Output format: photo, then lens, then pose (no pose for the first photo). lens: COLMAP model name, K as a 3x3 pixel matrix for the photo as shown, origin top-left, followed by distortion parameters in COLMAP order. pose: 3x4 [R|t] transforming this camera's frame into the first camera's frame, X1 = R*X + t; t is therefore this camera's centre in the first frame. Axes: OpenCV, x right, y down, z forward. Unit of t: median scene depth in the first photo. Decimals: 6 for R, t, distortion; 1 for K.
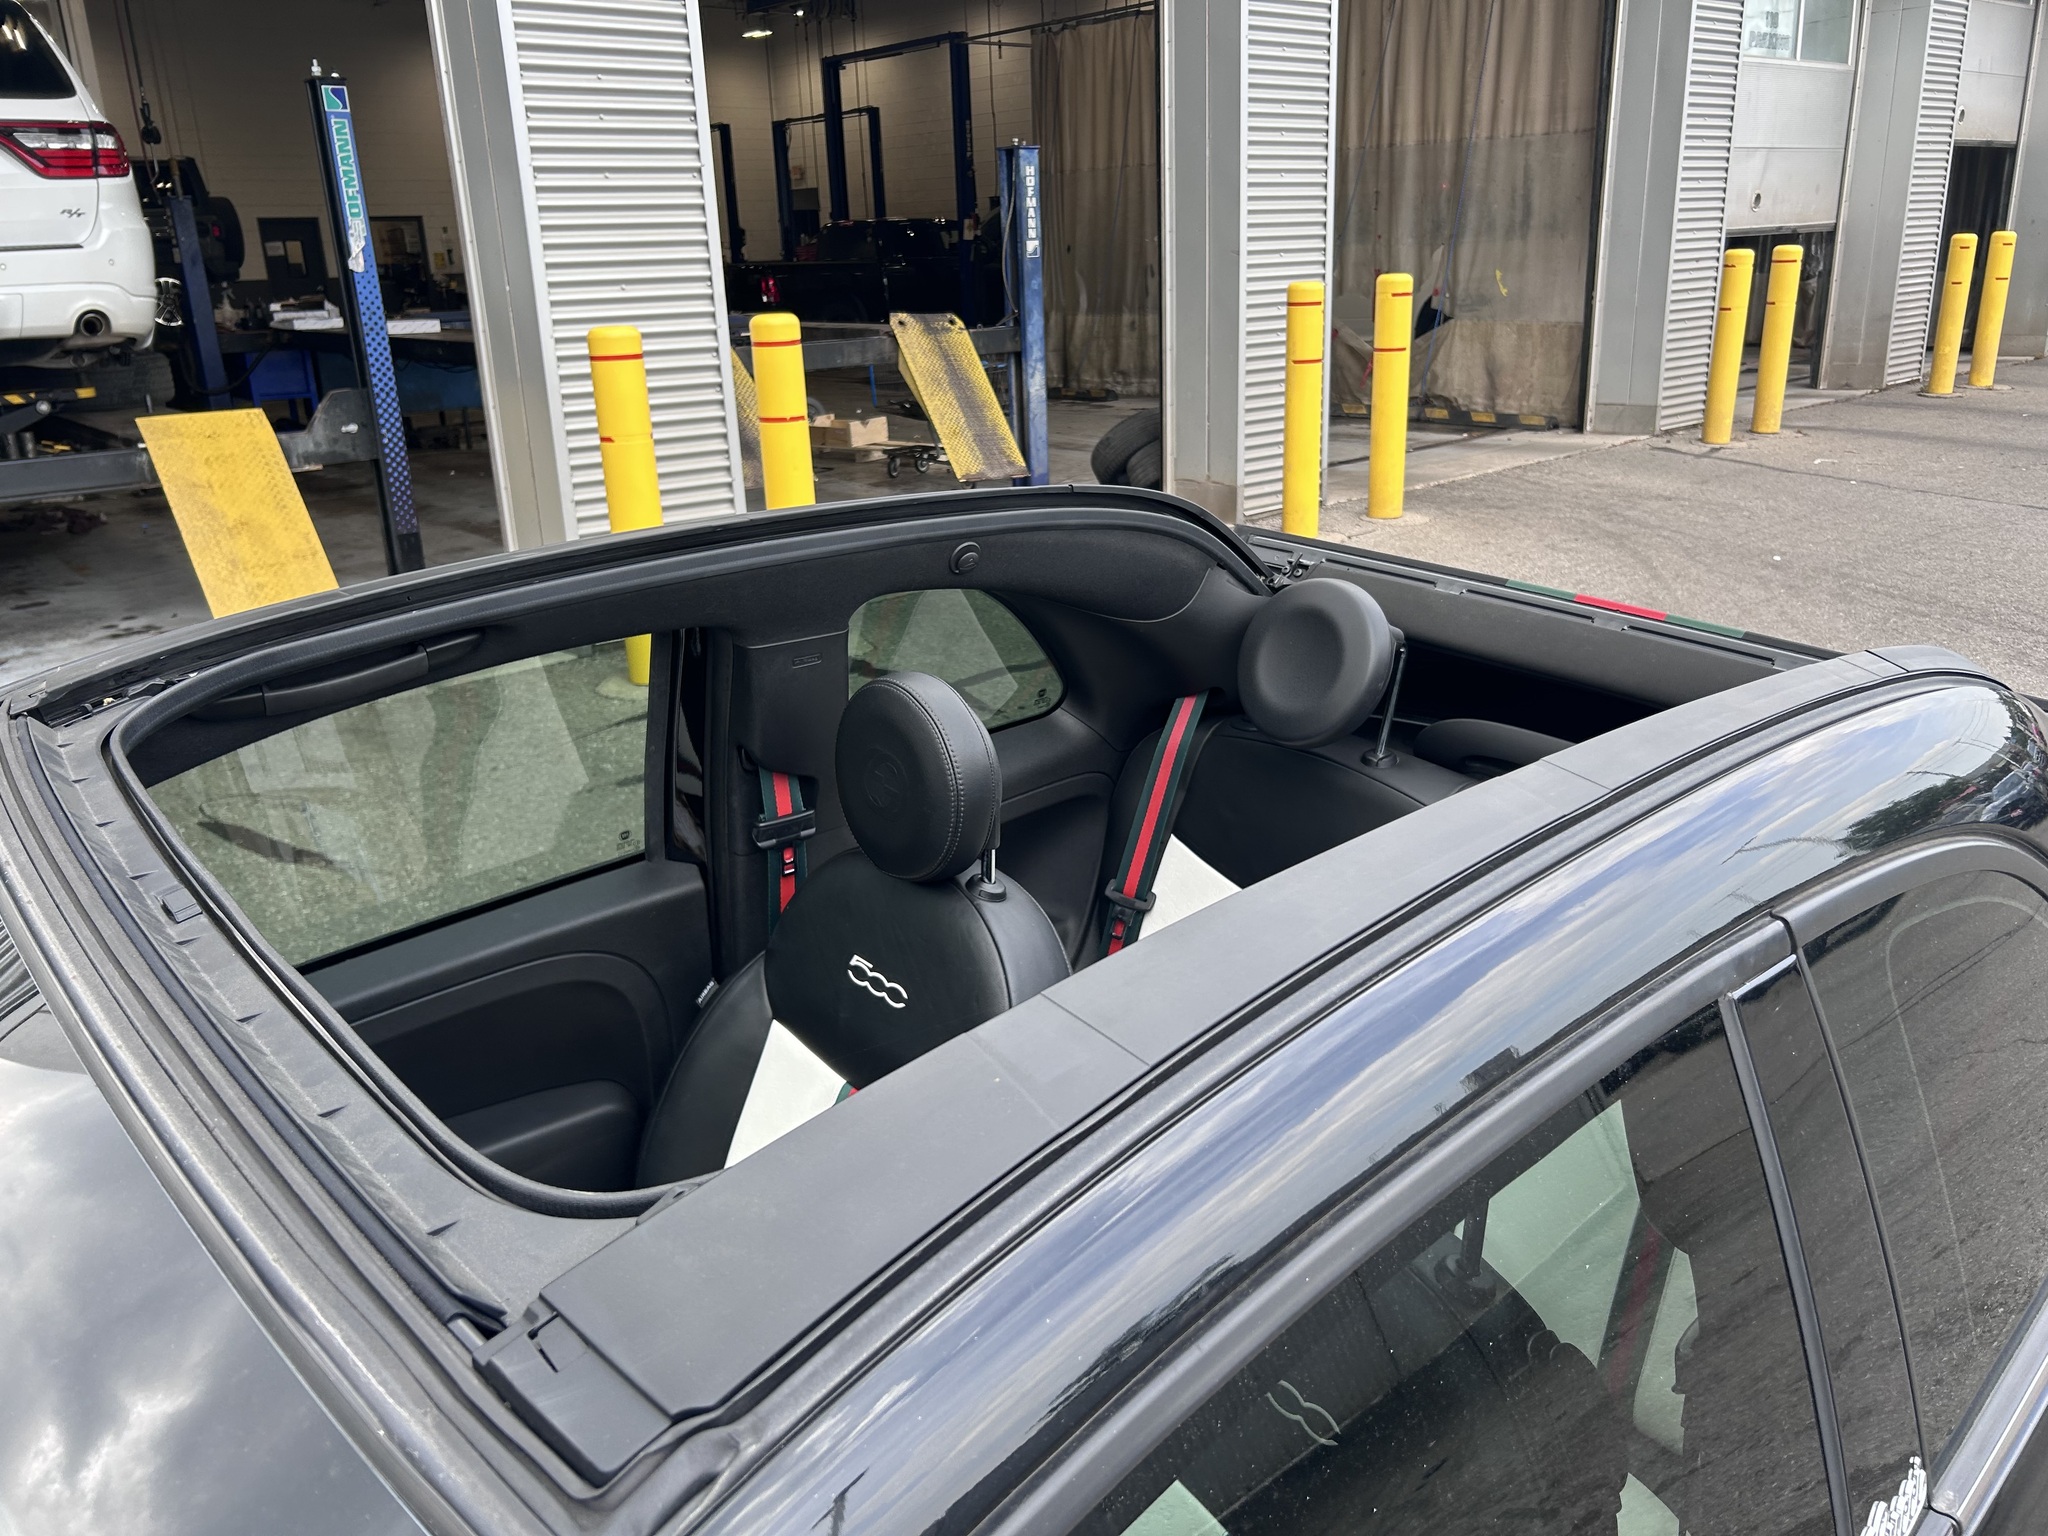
lens RADIAL K [[1587.1, 0, 1025.4], [0, 1587.1, 750.5], [0, 0, 1]] dist [0.046924, -0.060932]
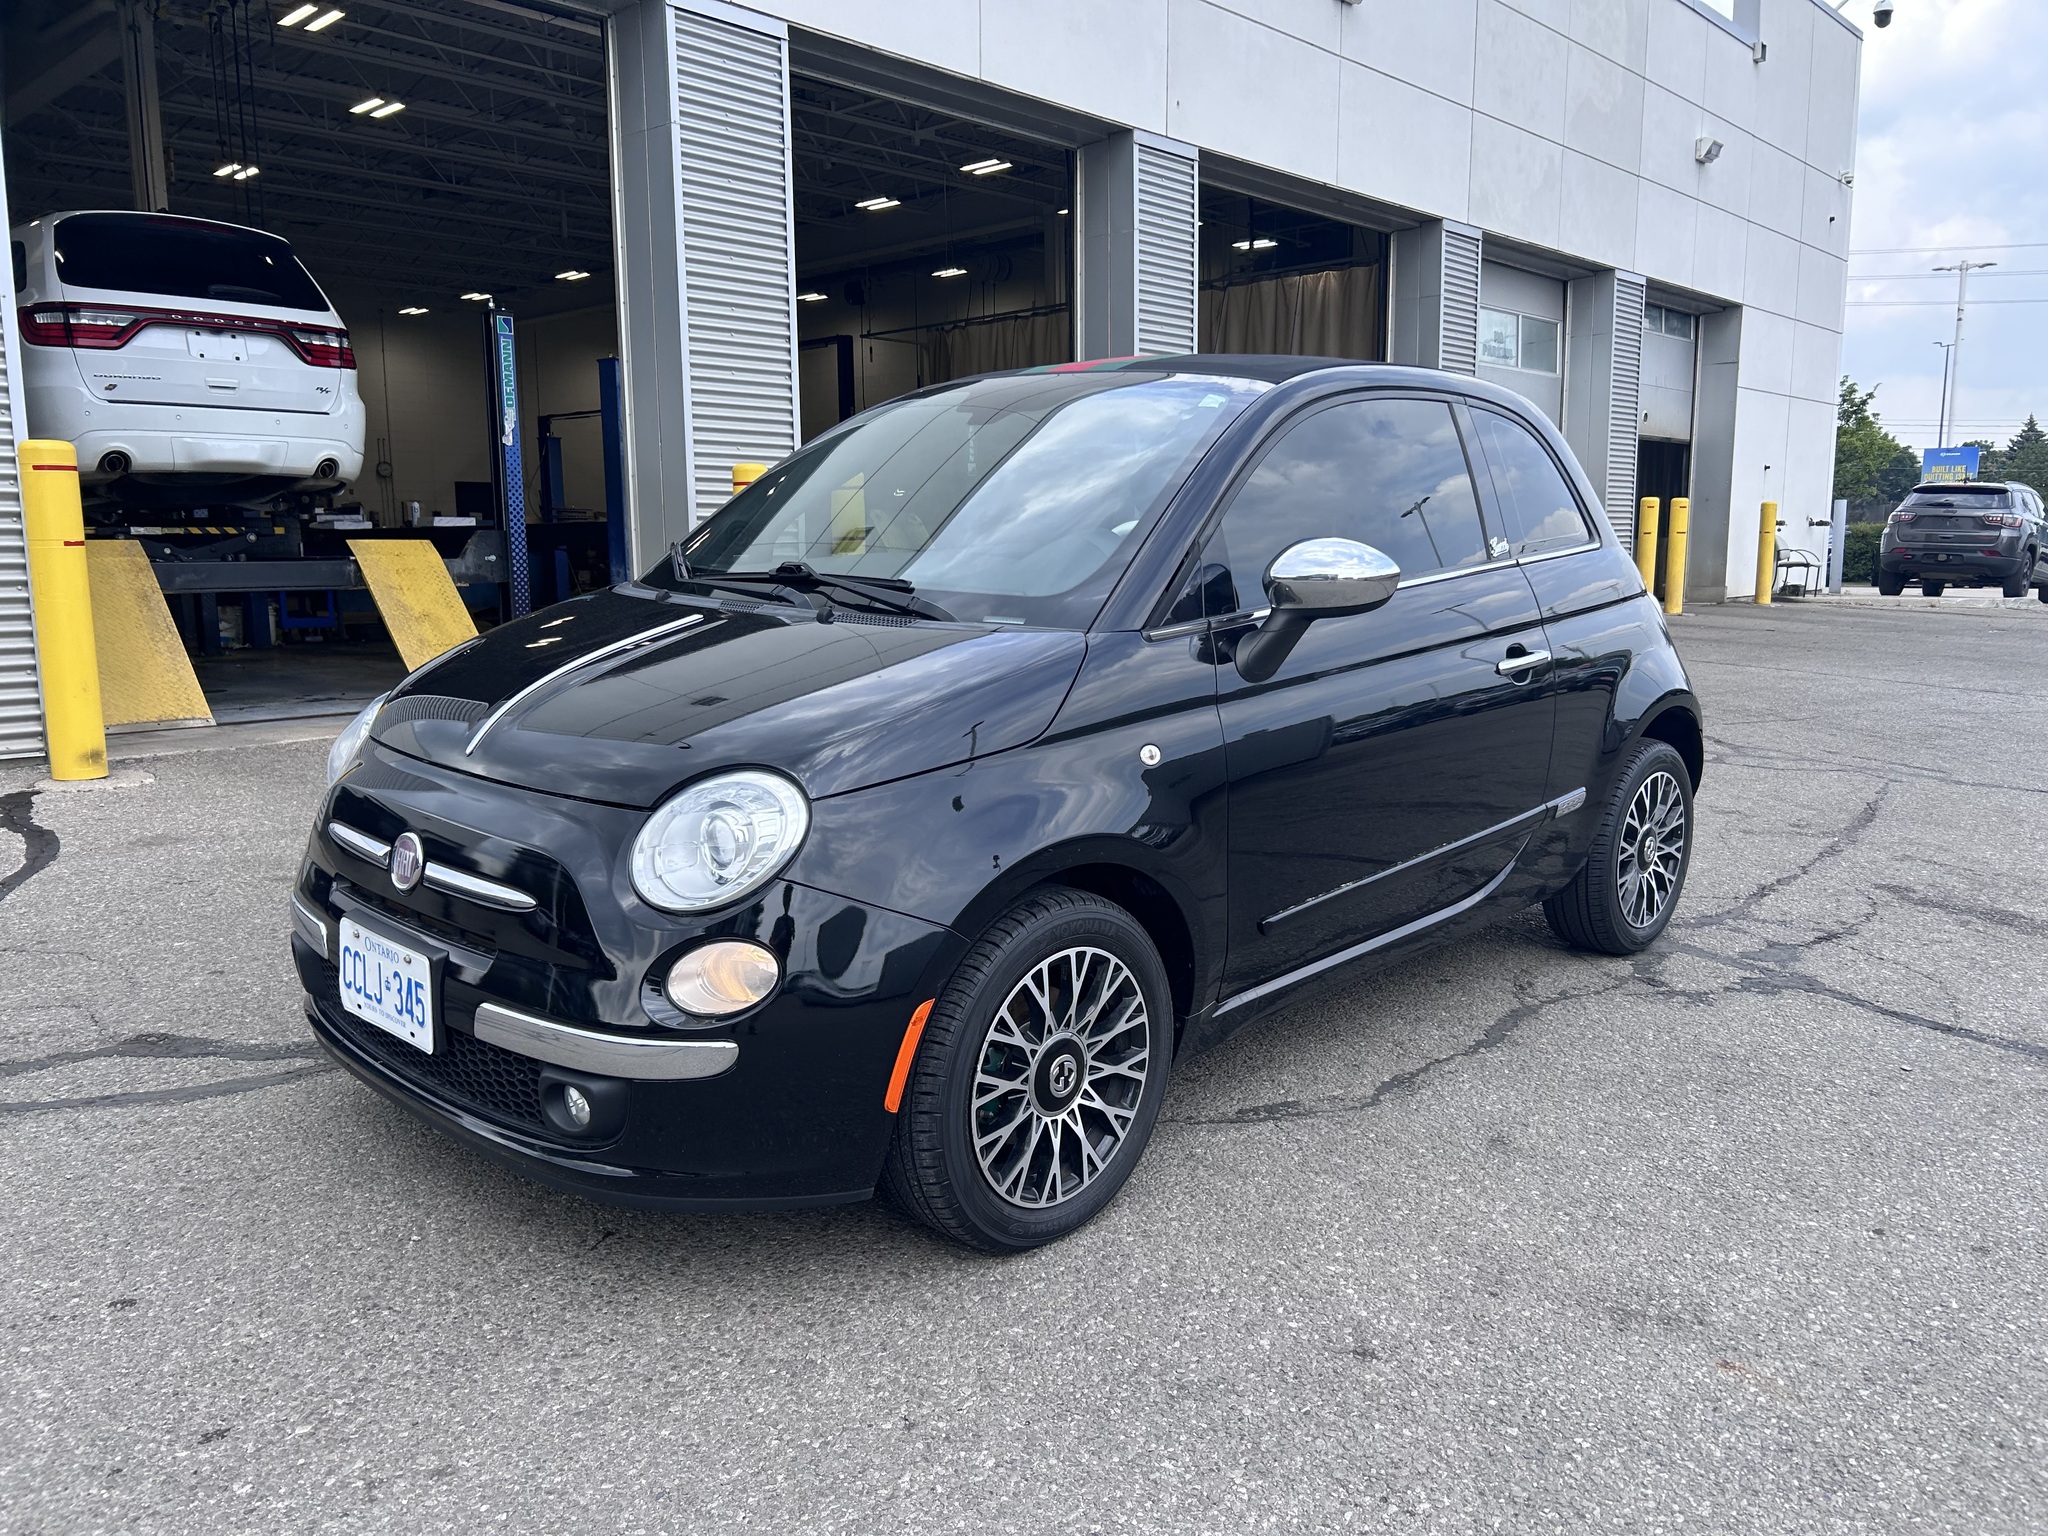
lens RADIAL K [[1587.1, 0, 1024.4], [0, 1587.1, 776.4], [0, 0, 1]] dist [0.046924, -0.060932]
pose [[0.993226, 0.007029, 0.115986, -0.131928], [0.012648, 0.985697, -0.168049, 0.209549], [-0.115508, 0.168378, 0.978931, -0.331489]]
